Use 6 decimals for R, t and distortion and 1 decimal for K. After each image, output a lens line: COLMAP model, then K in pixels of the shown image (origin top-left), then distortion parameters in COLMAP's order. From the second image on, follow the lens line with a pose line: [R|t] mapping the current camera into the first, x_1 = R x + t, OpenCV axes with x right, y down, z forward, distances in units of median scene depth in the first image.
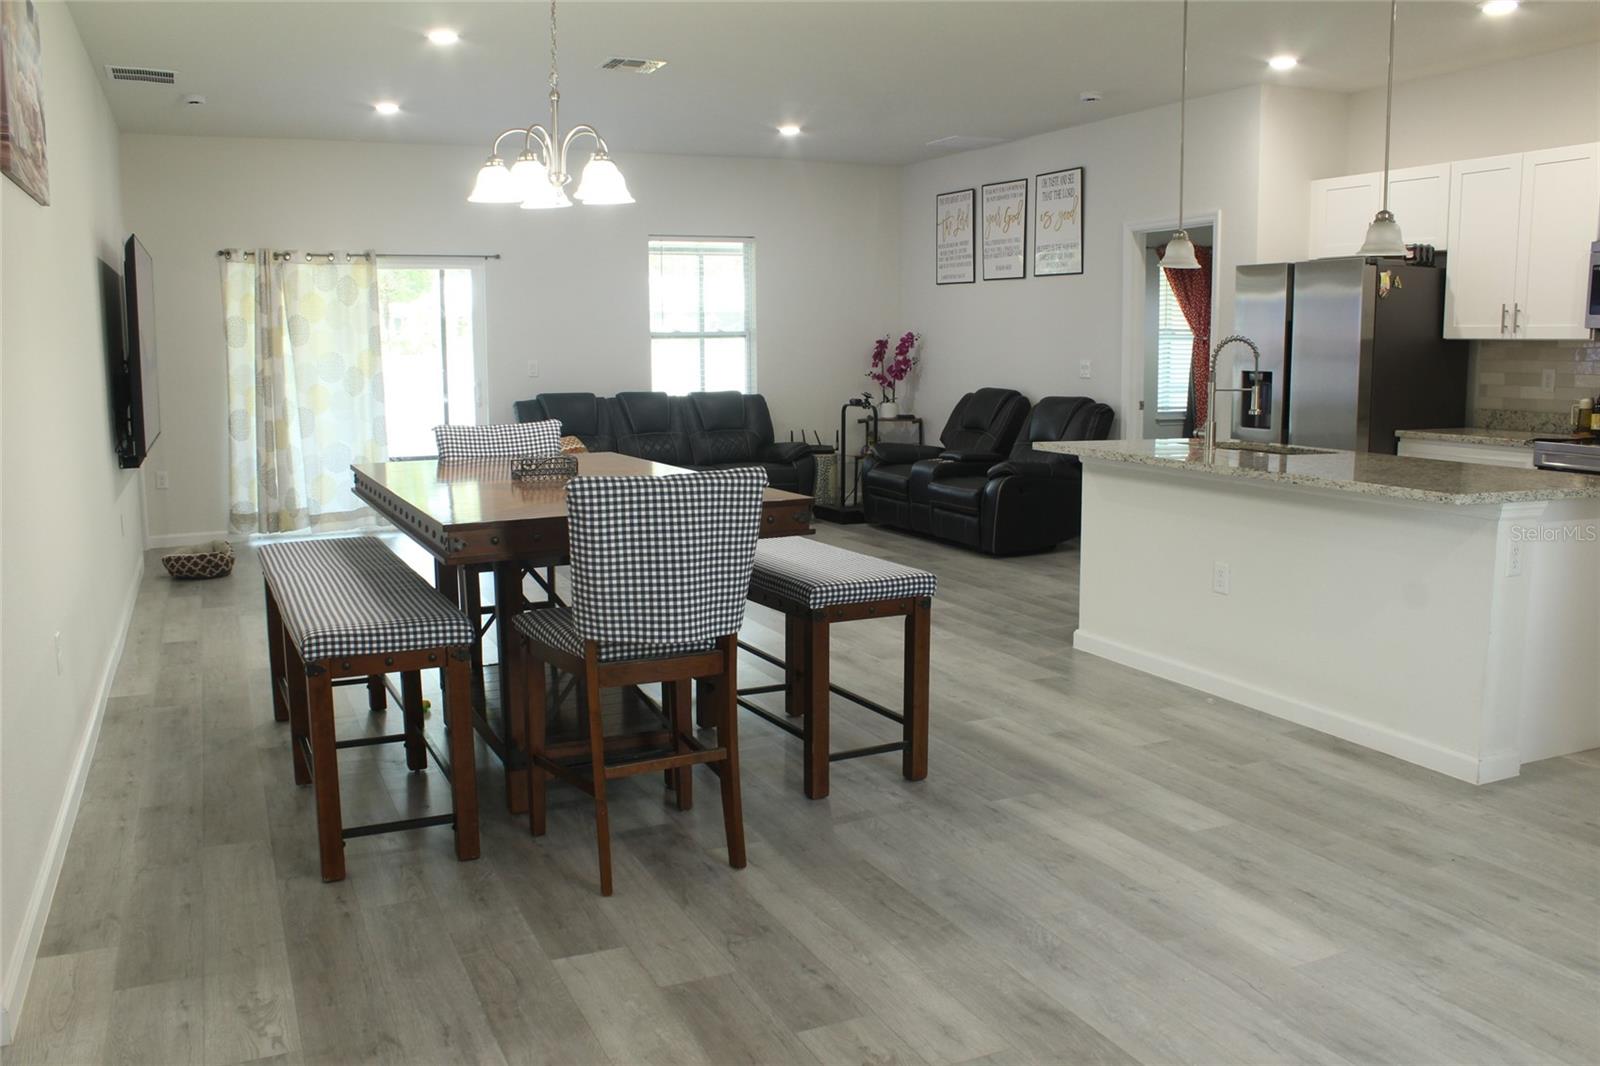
lens RADIAL K [[1303.9, 0, 814.8], [0, 1303.9, 543.0], [0, 0, 1]] dist [-0.134055, 0.053030]
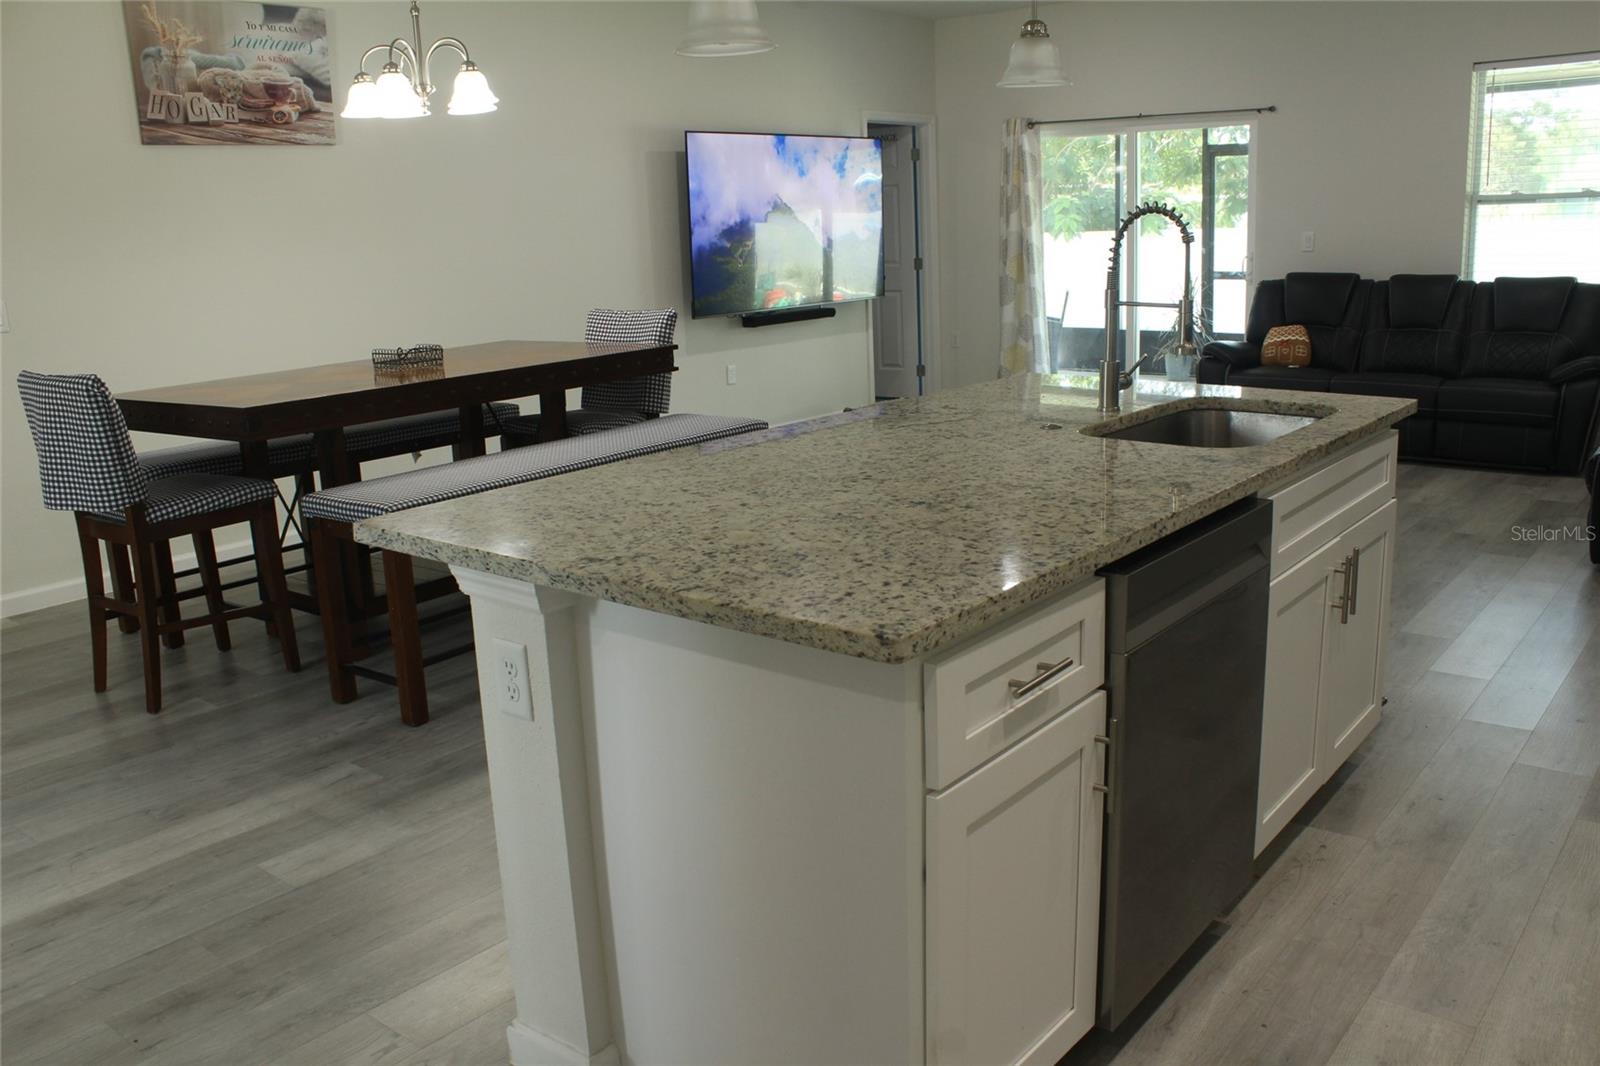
lens RADIAL K [[1303.9, 0, 813.5], [0, 1303.9, 519.3], [0, 0, 1]] dist [-0.134055, 0.053030]
pose [[0.478012, 0.193833, -0.856699, 1.062092], [-0.107135, 0.980931, 0.162163, -0.155167], [0.871795, 0.014267, 0.489663, 0.864302]]
